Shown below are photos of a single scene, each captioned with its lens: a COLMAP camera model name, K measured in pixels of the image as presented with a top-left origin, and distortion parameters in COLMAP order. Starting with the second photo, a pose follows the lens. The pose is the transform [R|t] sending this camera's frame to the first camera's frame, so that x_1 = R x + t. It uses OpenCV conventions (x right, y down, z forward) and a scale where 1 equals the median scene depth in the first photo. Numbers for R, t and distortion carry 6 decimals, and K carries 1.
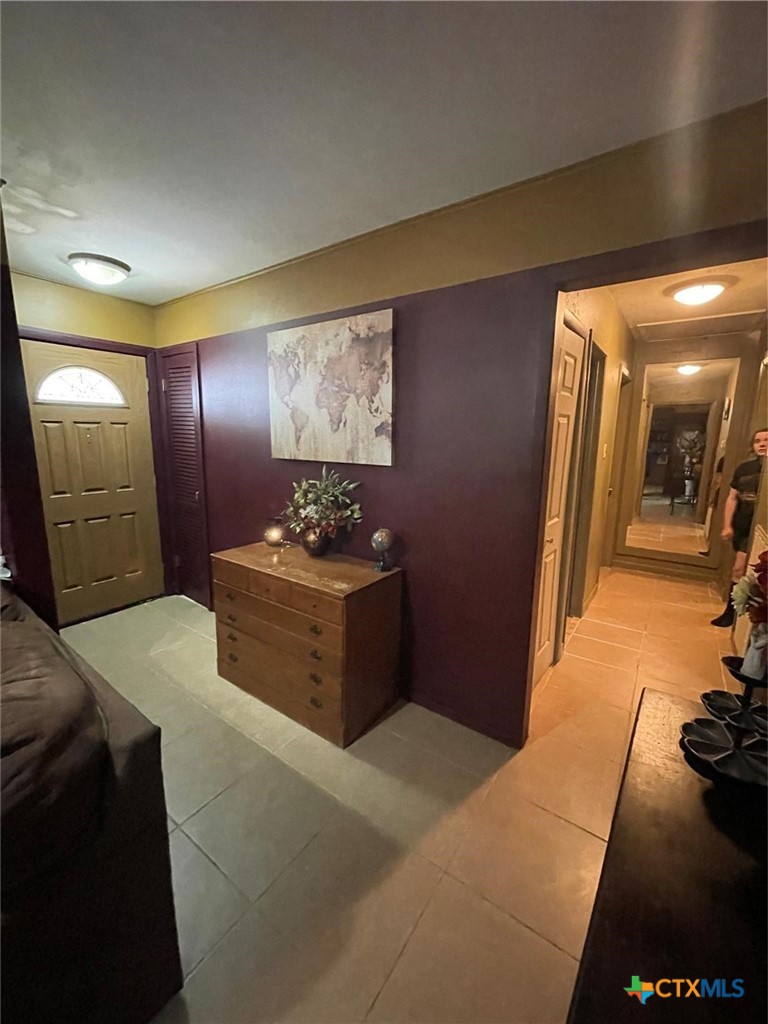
lens RADIAL K [[413.8, 0, 381.1], [0, 413.8, 516.7], [0, 0, 1]] dist [-0.001546, -0.000043]
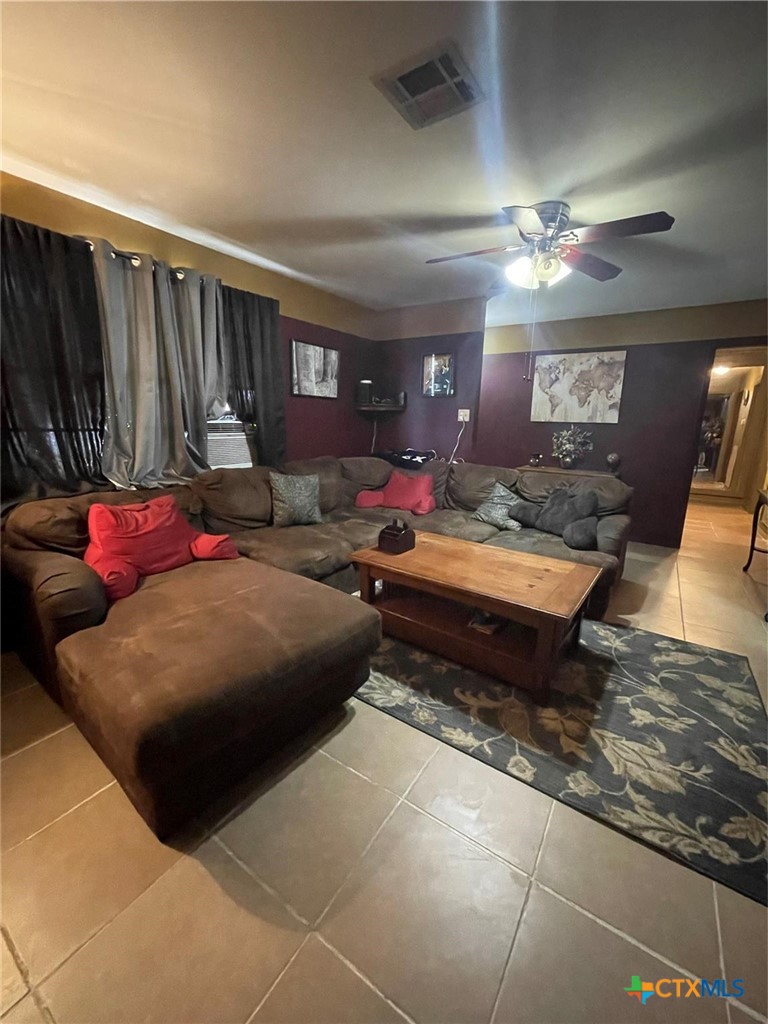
lens RADIAL K [[413.8, 0, 385.9], [0, 413.8, 506.3], [0, 0, 1]] dist [-0.001546, -0.000043]
pose [[0.999404, 0.003571, 0.034331, -1.164291], [-0.004046, 0.999897, 0.013764, 0.262107], [-0.034279, -0.013895, 0.999316, -1.021523]]
